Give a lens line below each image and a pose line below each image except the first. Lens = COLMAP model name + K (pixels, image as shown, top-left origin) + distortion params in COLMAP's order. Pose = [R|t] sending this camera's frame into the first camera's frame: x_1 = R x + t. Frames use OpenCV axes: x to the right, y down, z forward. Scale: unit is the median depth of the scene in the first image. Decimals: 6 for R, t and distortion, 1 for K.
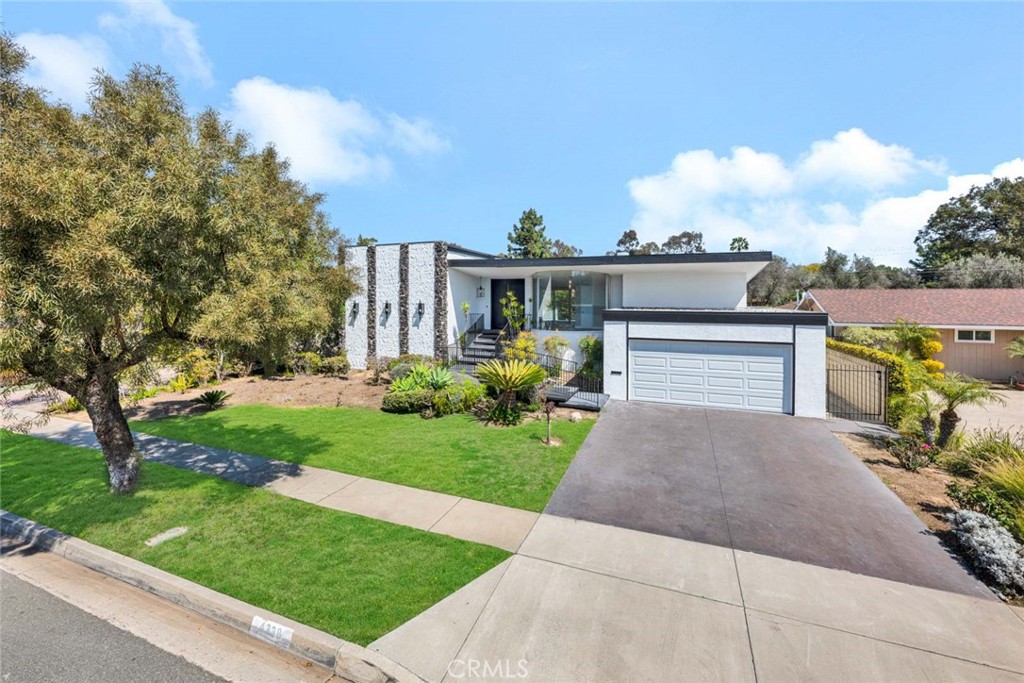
lens RADIAL K [[416.5, 0, 505.8], [0, 416.5, 343.1], [0, 0, 1]] dist [0.000637, 0.000050]
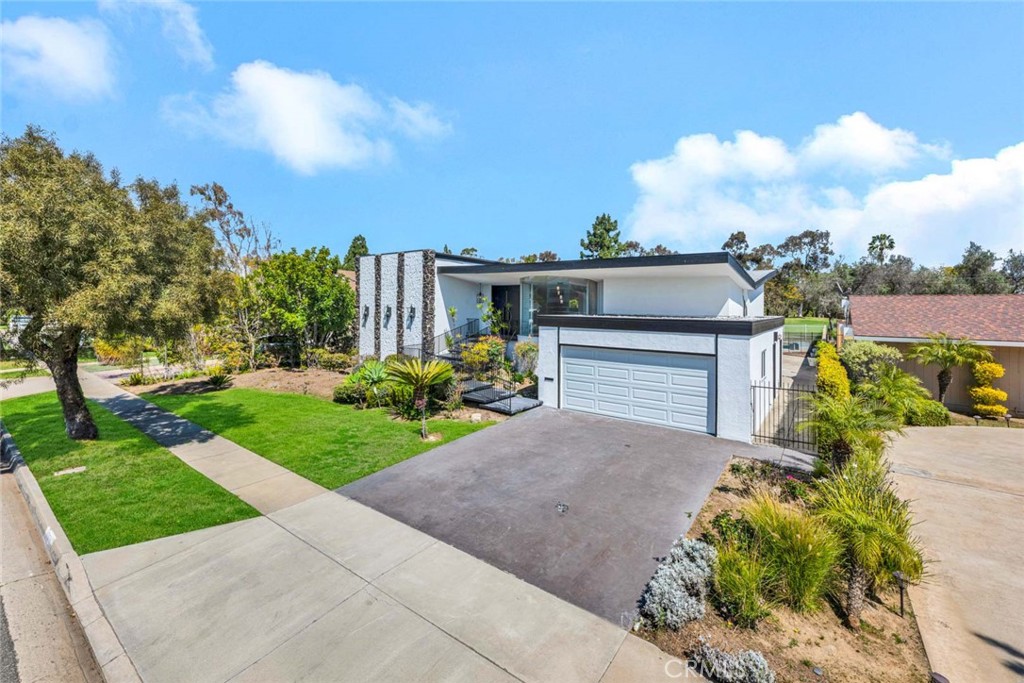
lens RADIAL K [[425.4, 0, 508.0], [0, 425.4, 344.1], [0, 0, 1]] dist [0.013561, 0.000009]
pose [[0.964252, 0.034396, -0.262746, 0.365352], [-0.039742, 0.999096, -0.015059, 0.006744], [0.261991, 0.024963, 0.964748, 0.004595]]
